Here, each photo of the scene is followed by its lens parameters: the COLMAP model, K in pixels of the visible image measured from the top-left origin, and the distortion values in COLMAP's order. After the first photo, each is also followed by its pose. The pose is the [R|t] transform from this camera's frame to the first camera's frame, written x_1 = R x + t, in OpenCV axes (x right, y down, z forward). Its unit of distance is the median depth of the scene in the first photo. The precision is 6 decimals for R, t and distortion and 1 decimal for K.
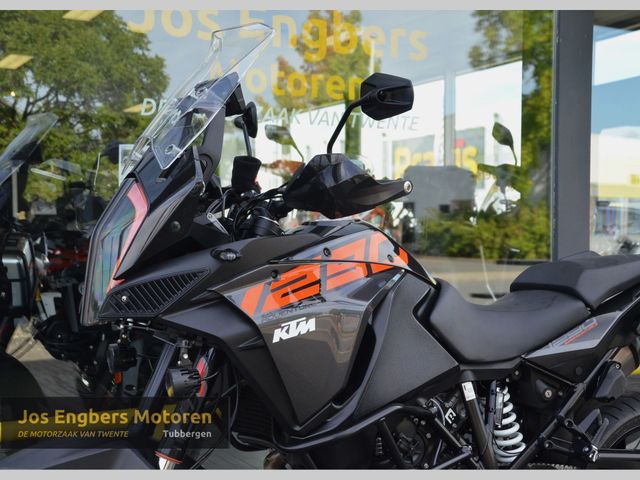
lens RADIAL K [[981.8, 0, 325.6], [0, 981.8, 242.6], [0, 0, 1]] dist [0.152233, 0.000000]
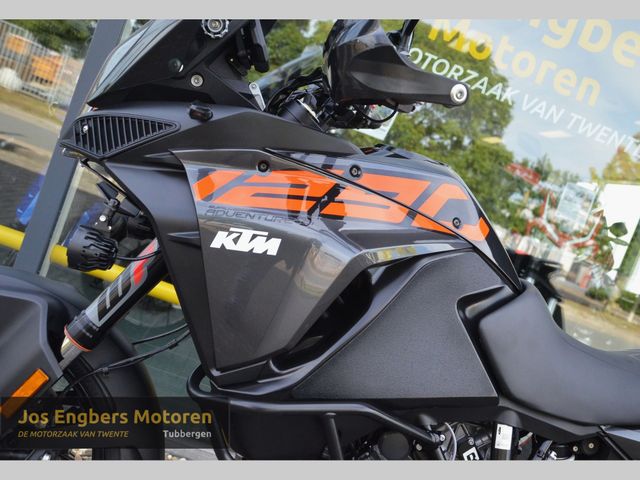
lens RADIAL K [[745.4, 0, 354.4], [0, 745.4, 248.4], [0, 0, 1]] dist [0.002574, 0.000000]
pose [[0.873032, 0.355559, -0.333755, 0.182768], [-0.359053, 0.931785, 0.053454, 0.029749], [0.329994, 0.073169, 0.941143, 0.430777]]
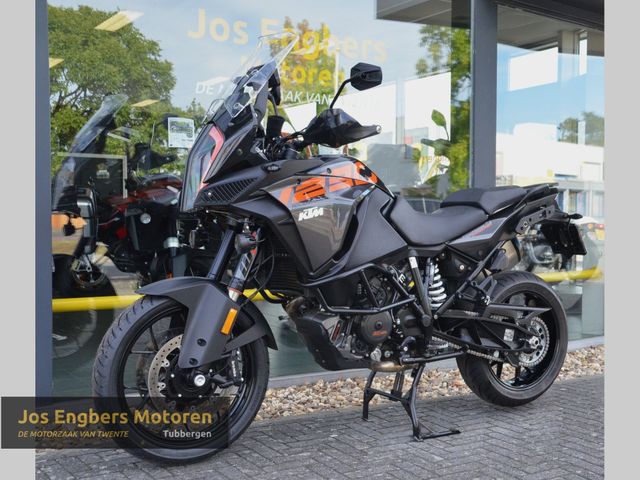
lens RADIAL K [[841.2, 0, 357.9], [0, 841.2, 234.3], [0, 0, 1]] dist [0.014223, 0.000000]
pose [[0.997109, 0.006010, 0.075740, -0.050707], [-0.006755, 0.999931, 0.009593, 0.091172], [-0.075677, -0.010077, 0.997081, -0.367908]]
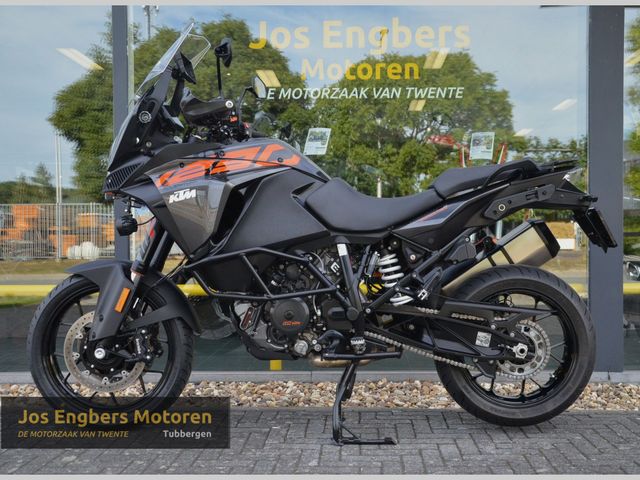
lens RADIAL K [[745.4, 0, 331.4], [0, 745.4, 244.1], [0, 0, 1]] dist [0.002574, 0.000000]
pose [[0.868706, 0.003165, -0.495317, 0.686017], [-0.005920, 0.999974, -0.003994, 0.145642], [0.495292, 0.006402, 0.868703, 0.015056]]
